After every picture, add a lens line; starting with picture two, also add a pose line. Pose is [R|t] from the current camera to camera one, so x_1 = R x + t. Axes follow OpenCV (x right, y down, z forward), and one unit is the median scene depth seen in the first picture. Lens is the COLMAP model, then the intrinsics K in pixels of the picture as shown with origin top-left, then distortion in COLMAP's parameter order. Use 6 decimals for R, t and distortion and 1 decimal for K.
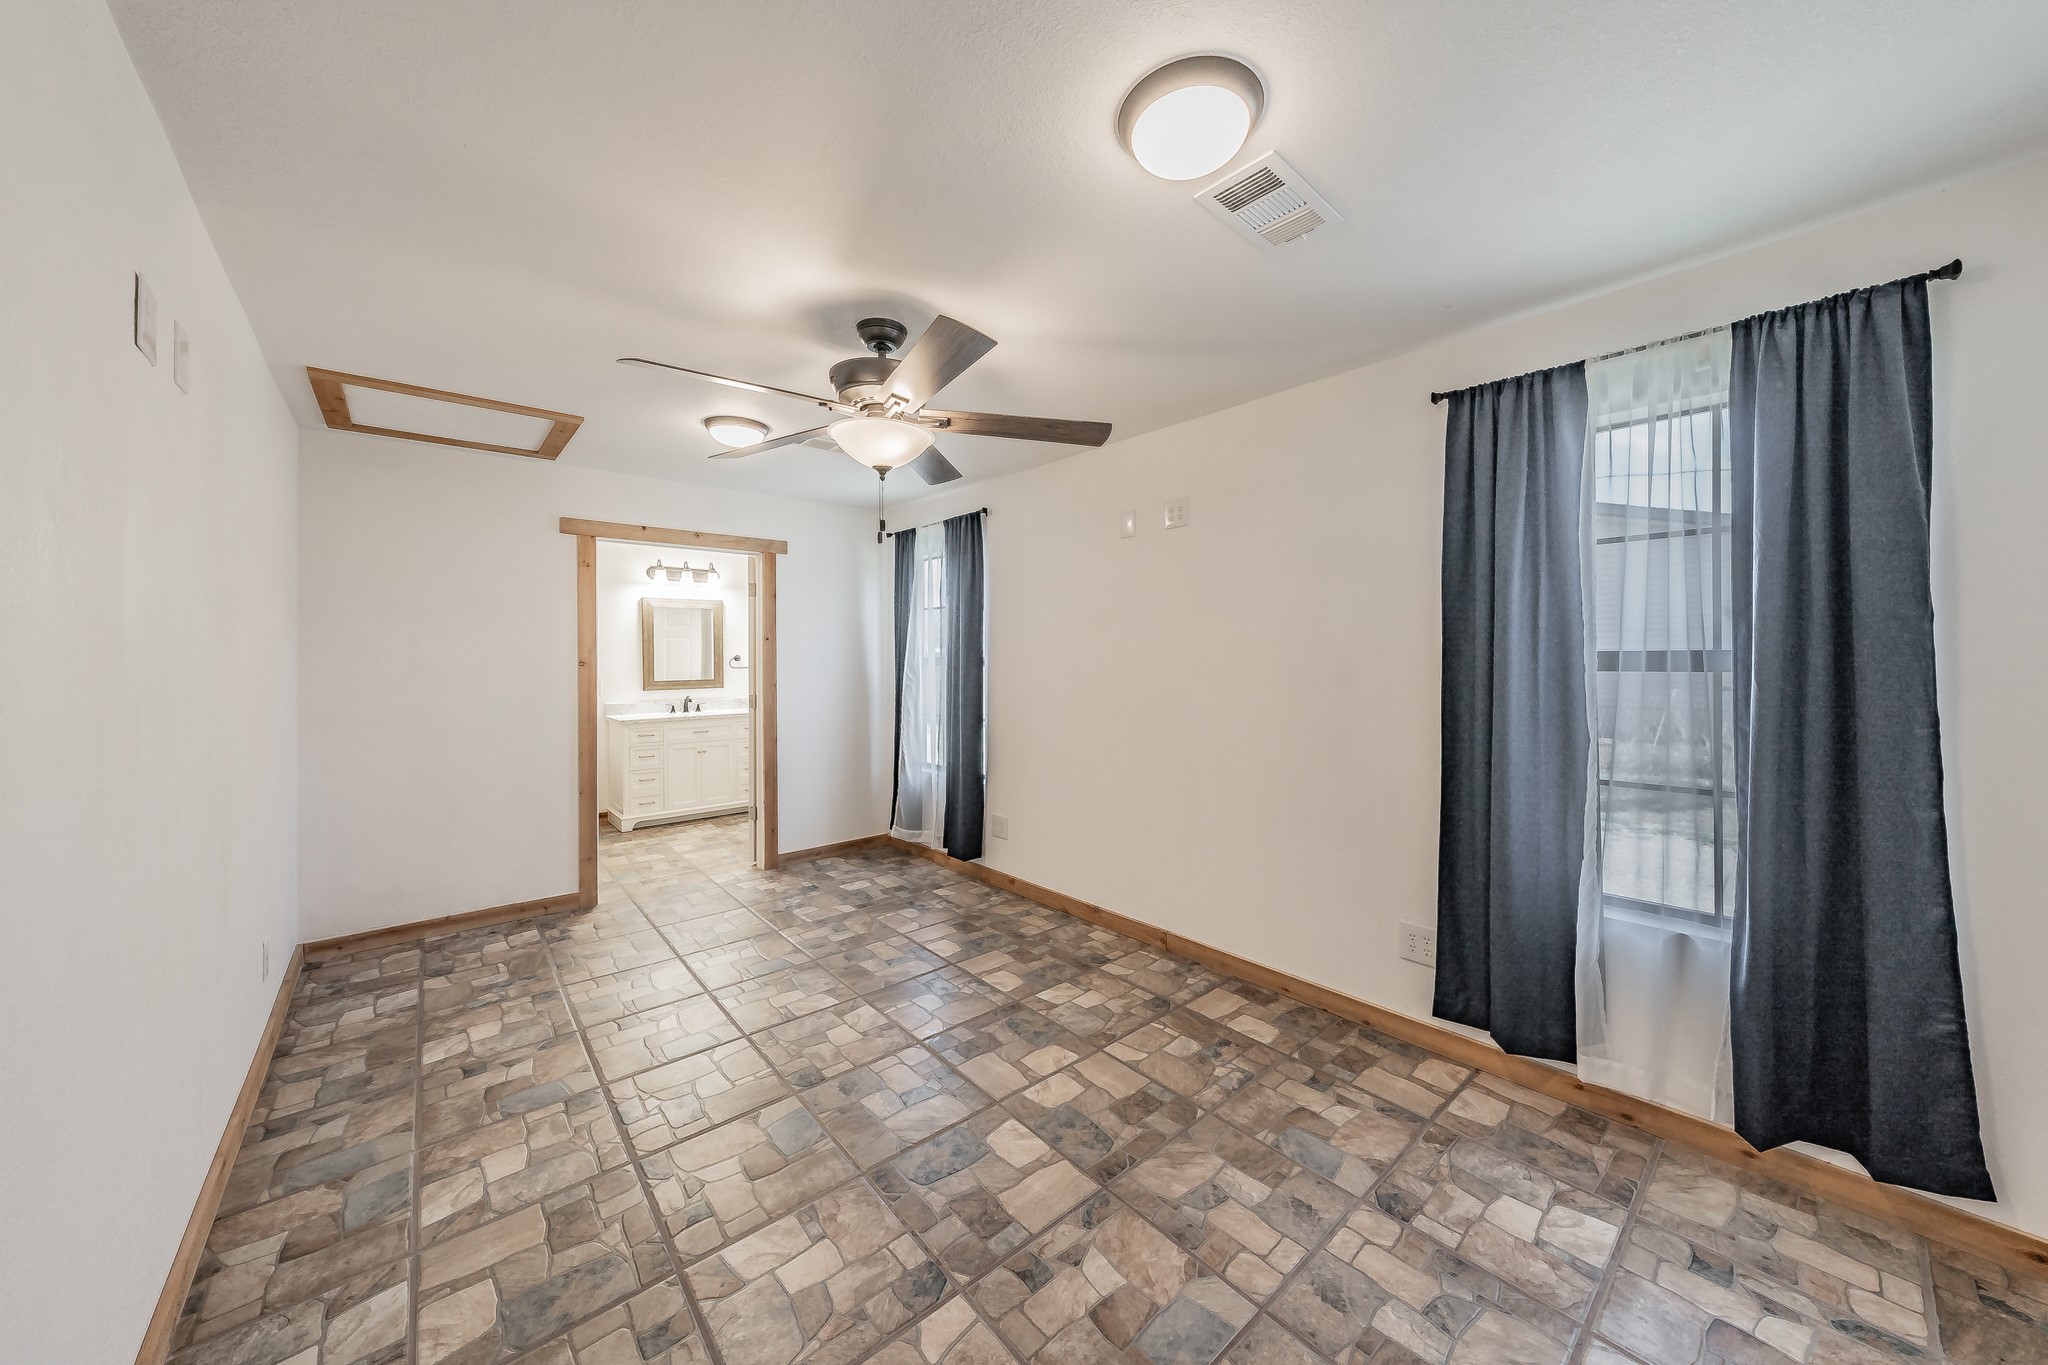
lens RADIAL K [[705.0, 0, 1037.1], [0, 705.0, 652.1], [0, 0, 1]] dist [0.001530, -0.000005]
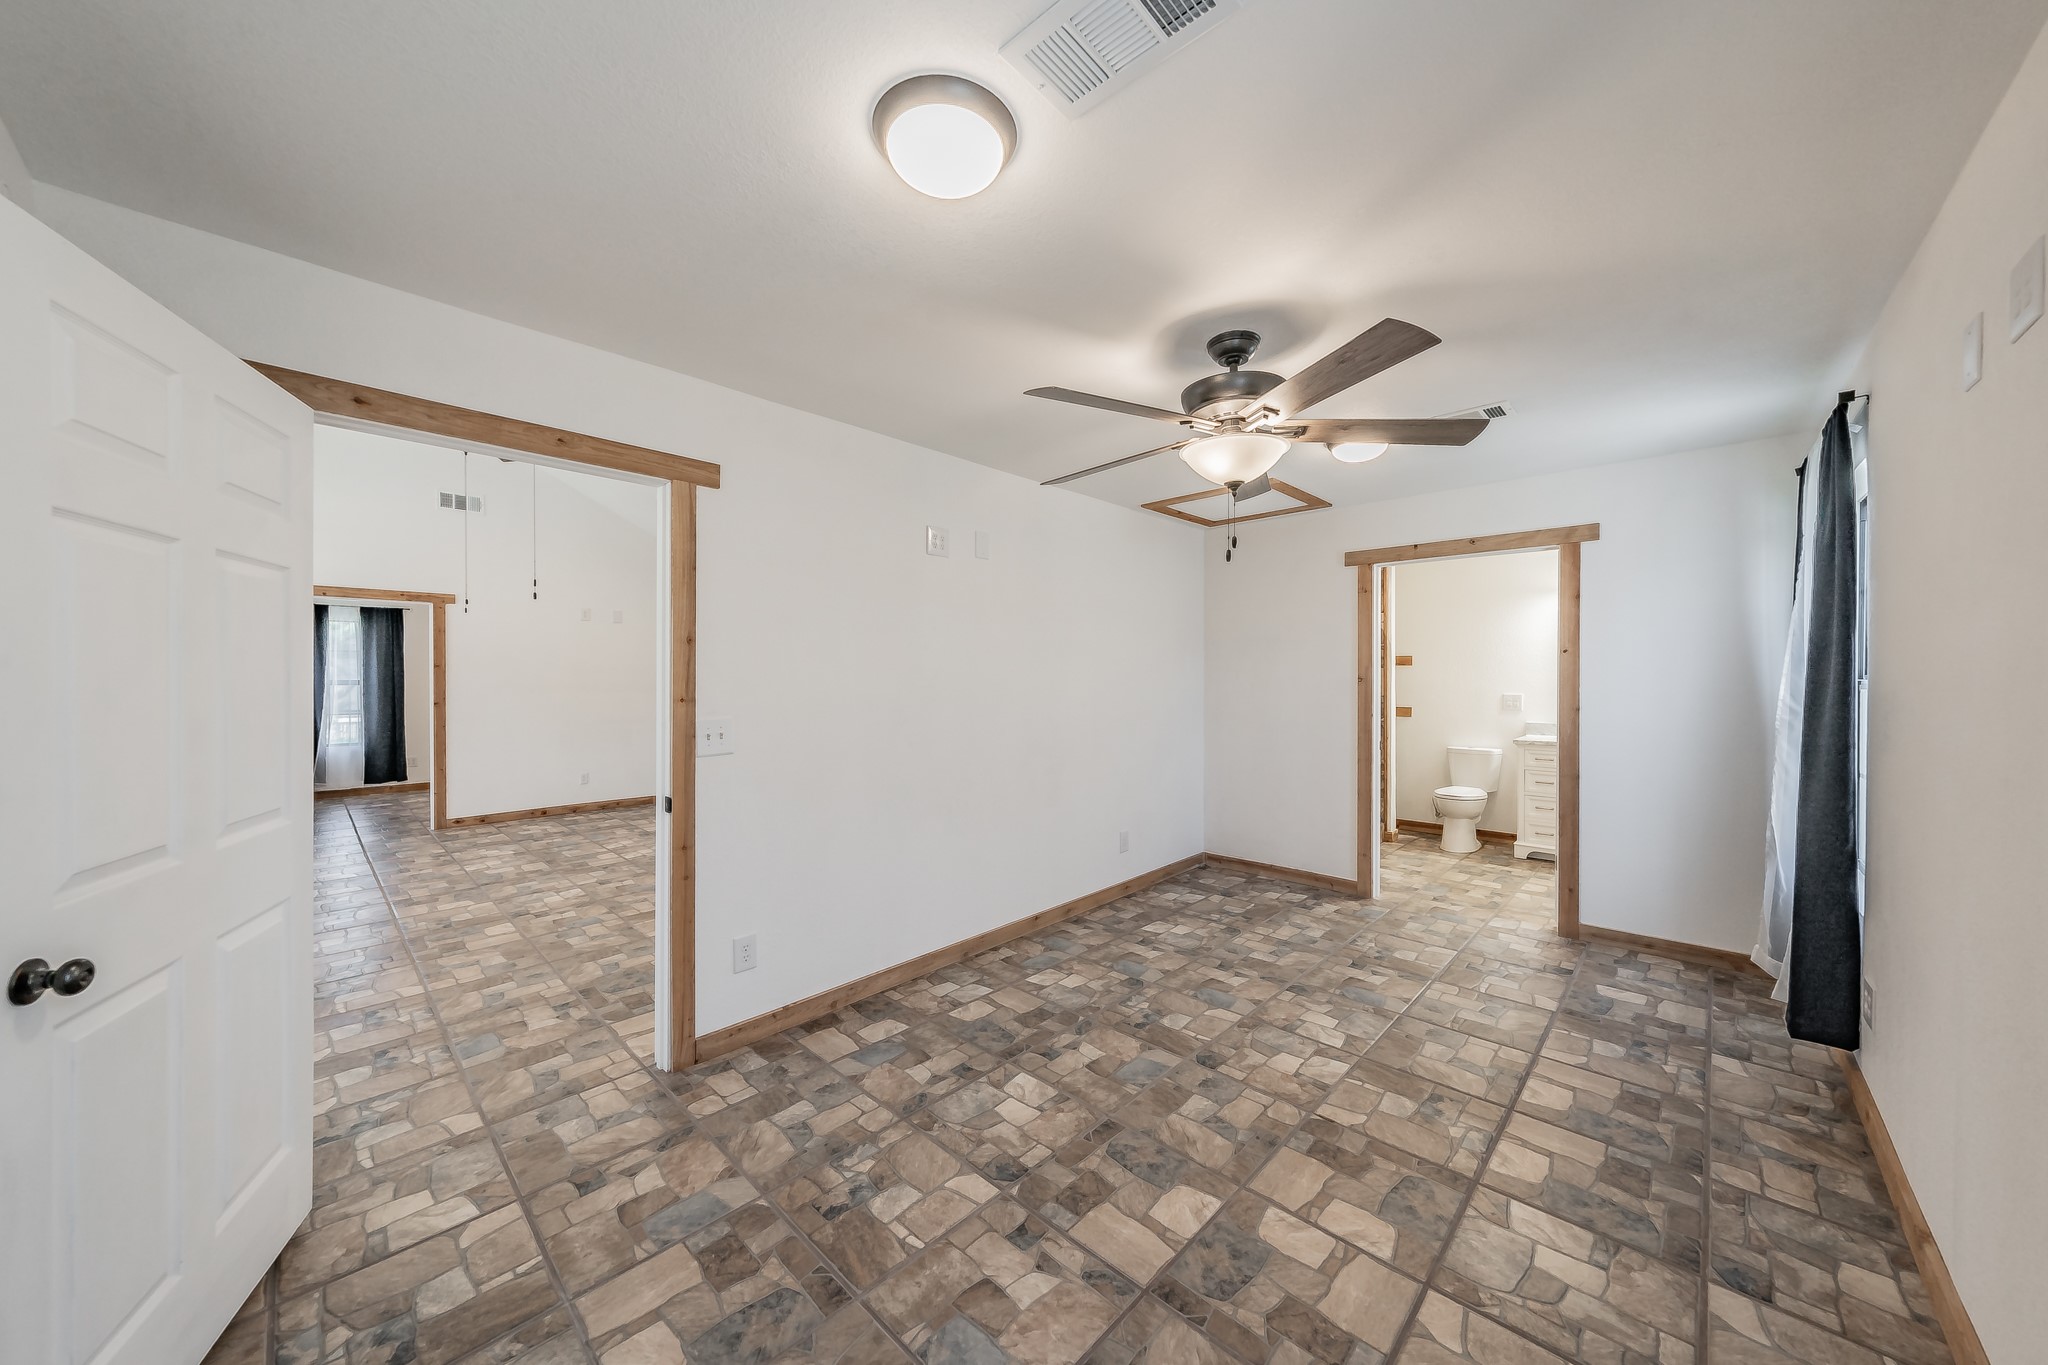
lens RADIAL K [[715.6, 0, 1018.3], [0, 715.6, 676.9], [0, 0, 1]] dist [-0.000416, -0.000043]
pose [[0.086421, 0.007279, -0.996232, 0.634129], [0.008749, 0.999929, 0.008065, -0.002194], [0.996220, -0.009413, 0.086351, 0.518337]]
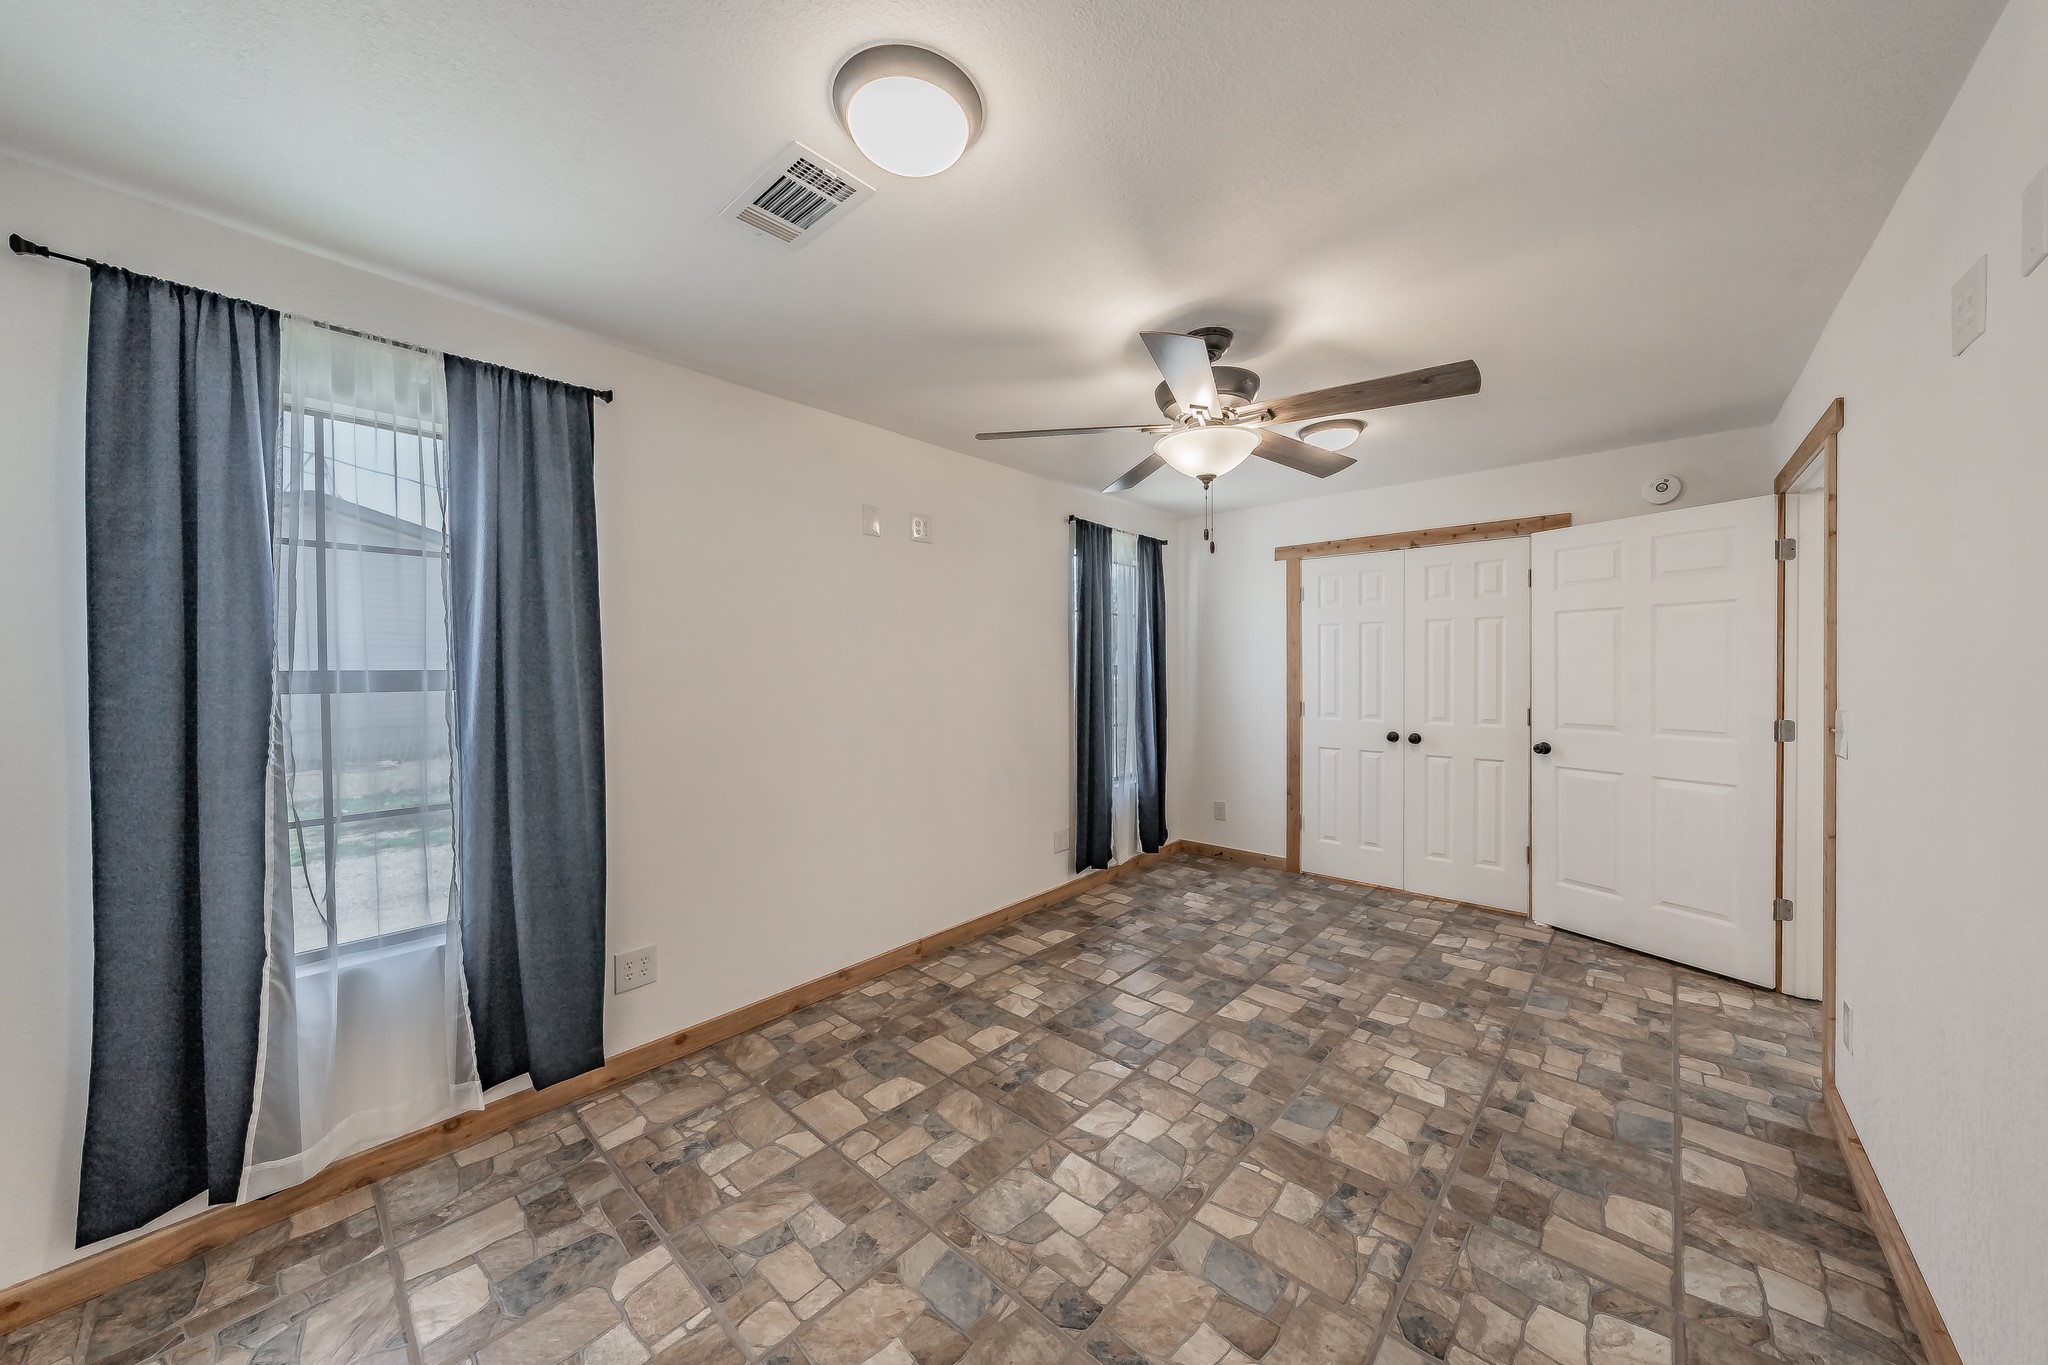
lens RADIAL K [[715.6, 0, 1018.3], [0, 715.6, 676.9], [0, 0, 1]] dist [-0.000416, -0.000043]
pose [[-0.117772, -0.007960, 0.993009, -1.013317], [0.000113, 0.999968, 0.008029, 0.012874], [-0.993041, 0.001058, -0.117767, 1.171372]]
